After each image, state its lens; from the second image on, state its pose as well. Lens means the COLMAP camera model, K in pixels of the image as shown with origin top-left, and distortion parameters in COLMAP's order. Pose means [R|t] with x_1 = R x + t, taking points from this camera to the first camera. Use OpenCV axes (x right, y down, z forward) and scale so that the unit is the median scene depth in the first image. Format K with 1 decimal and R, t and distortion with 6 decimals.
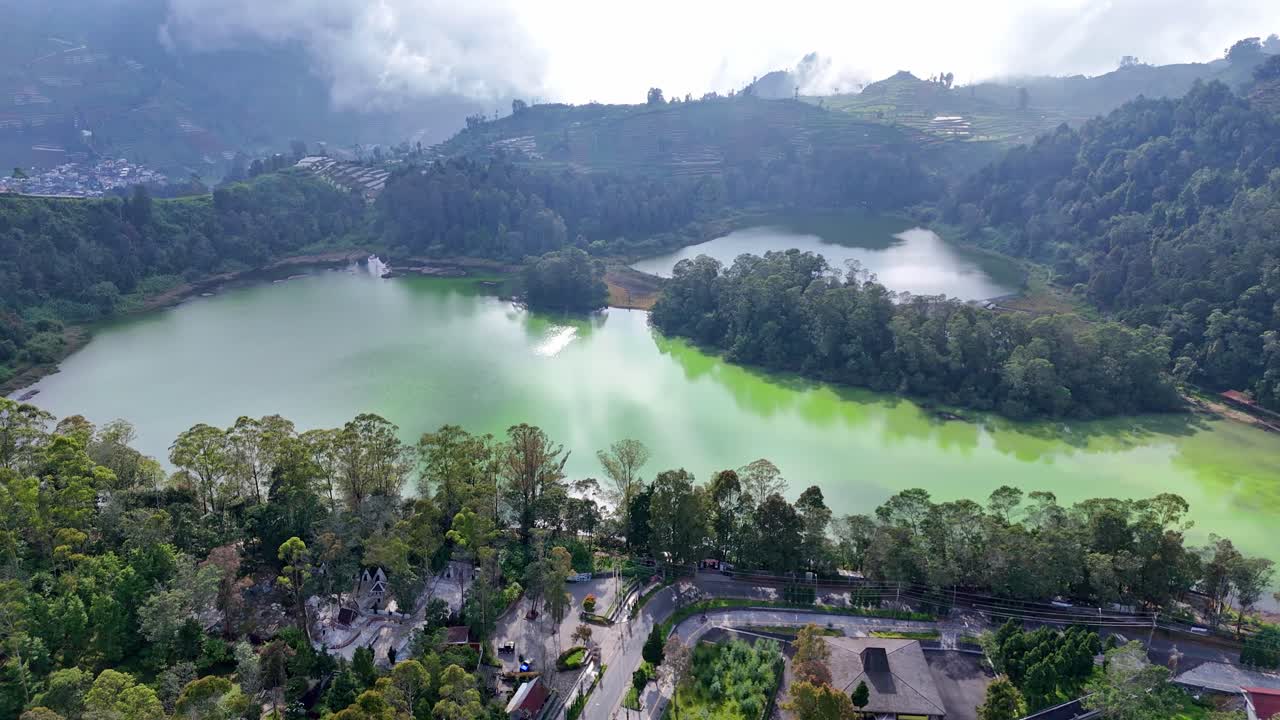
lens RADIAL K [[938.8, 0, 640.0], [0, 938.8, 360.0], [0, 0, 1]] dist [0.090120, -0.086864]
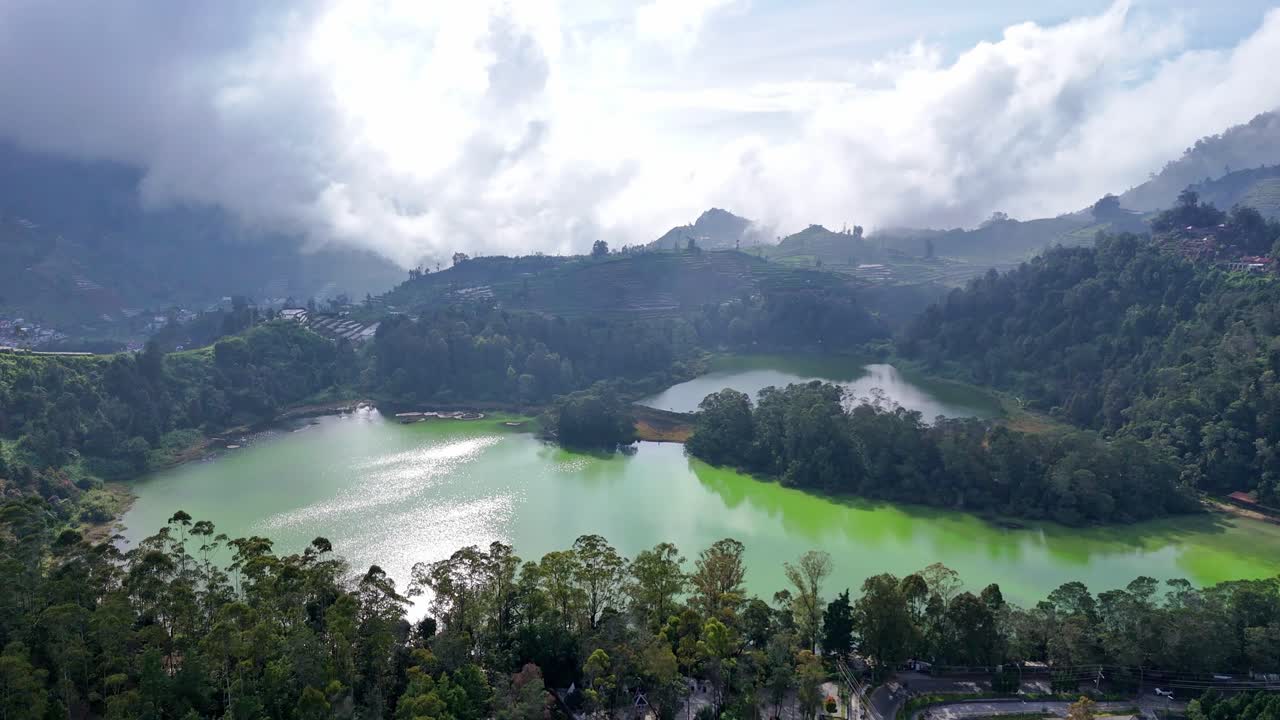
lens RADIAL K [[938.8, 0, 640.0], [0, 938.8, 360.0], [0, 0, 1]] dist [0.090120, -0.086864]
pose [[0.989963, -0.025696, 0.138969, -0.162335], [0.046823, 0.987428, -0.150974, 0.010607], [-0.133342, 0.155966, 0.978721, -0.032007]]
